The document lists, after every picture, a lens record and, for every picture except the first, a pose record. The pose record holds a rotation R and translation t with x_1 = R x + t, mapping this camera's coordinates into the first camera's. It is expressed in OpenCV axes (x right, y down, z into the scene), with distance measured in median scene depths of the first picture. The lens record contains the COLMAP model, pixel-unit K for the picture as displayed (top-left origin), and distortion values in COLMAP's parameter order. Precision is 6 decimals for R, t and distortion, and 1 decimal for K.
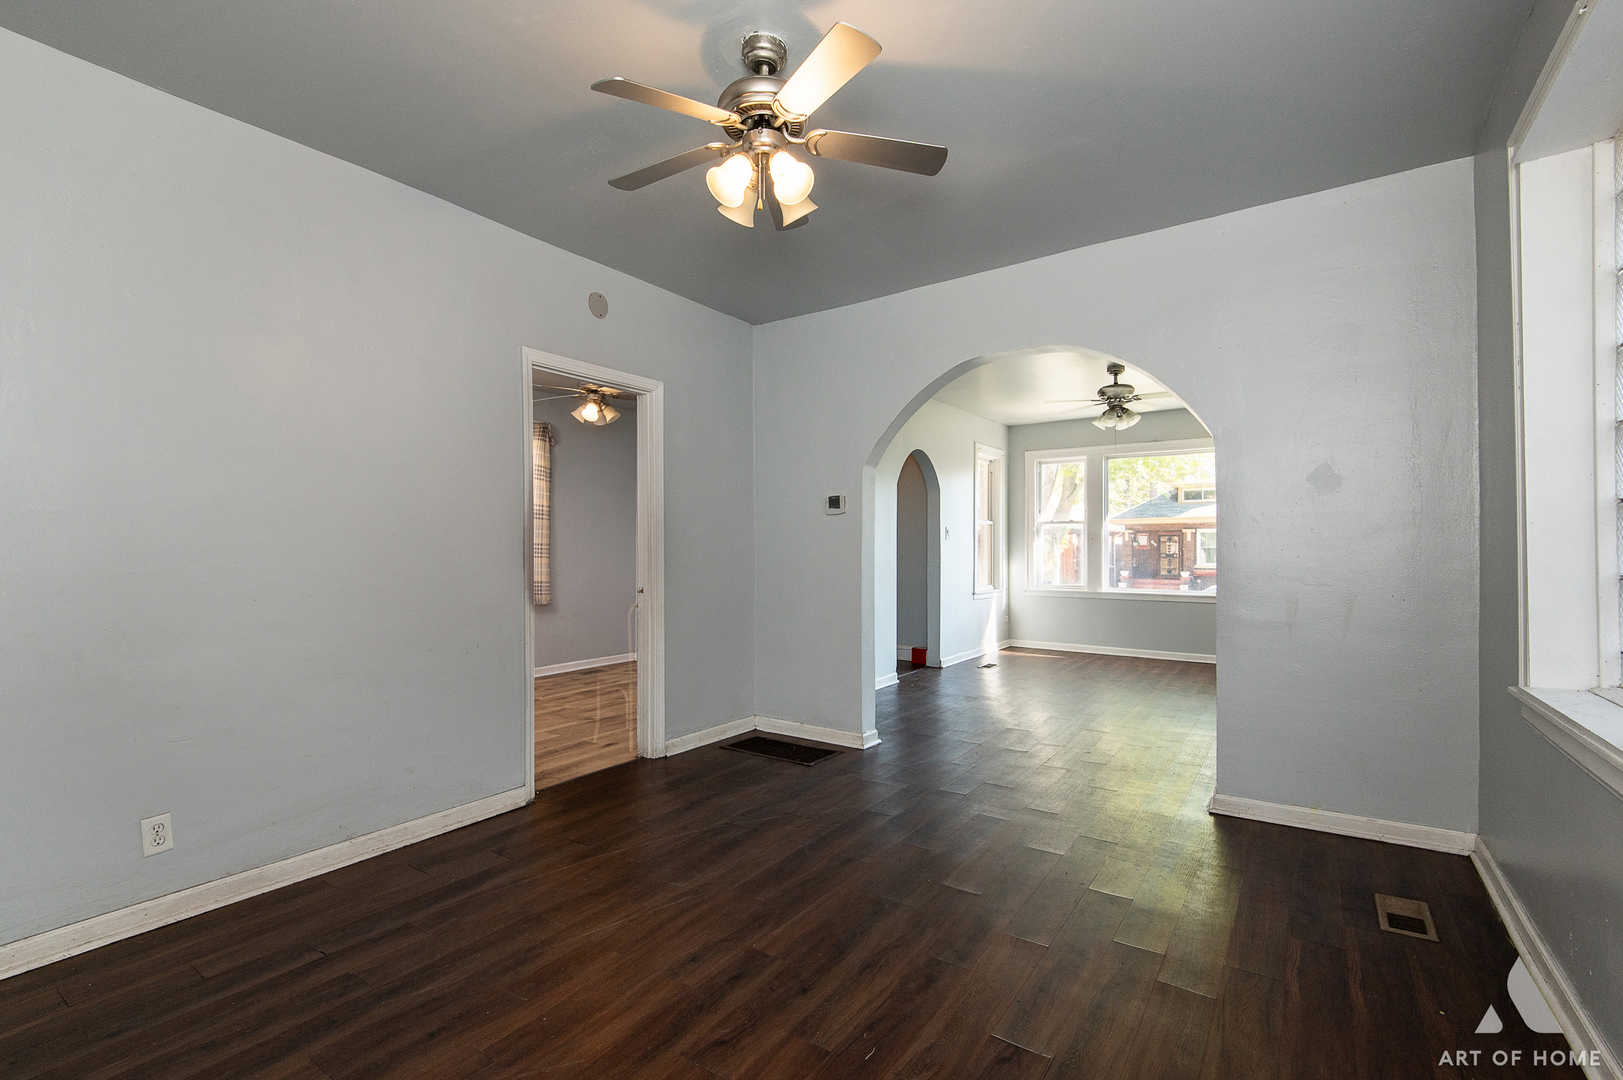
lens RADIAL K [[722.0, 0, 808.1], [0, 722.0, 543.2], [0, 0, 1]] dist [0.002506, -0.000779]
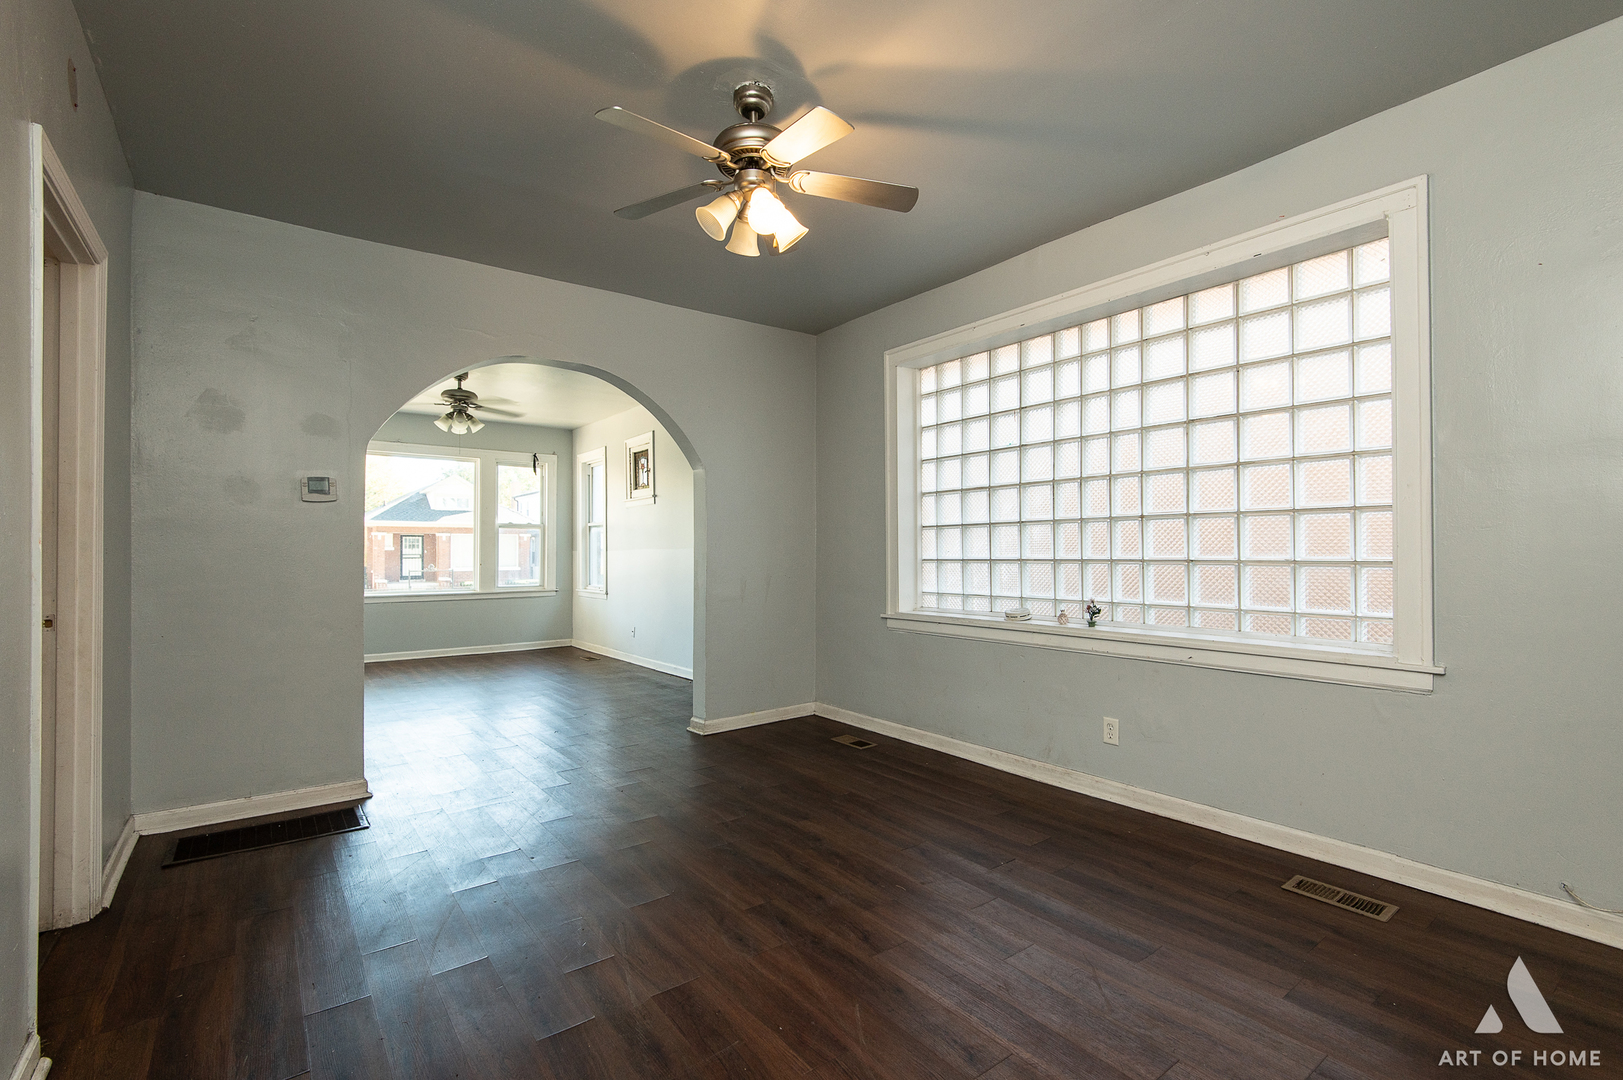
lens RADIAL K [[722.0, 0, 808.1], [0, 722.0, 543.2], [0, 0, 1]] dist [0.002506, -0.000779]
pose [[0.316121, 0.007529, 0.948689, -1.068760], [-0.006099, 0.999964, -0.005904, 0.007627], [-0.948699, -0.003920, 0.316156, 0.549957]]
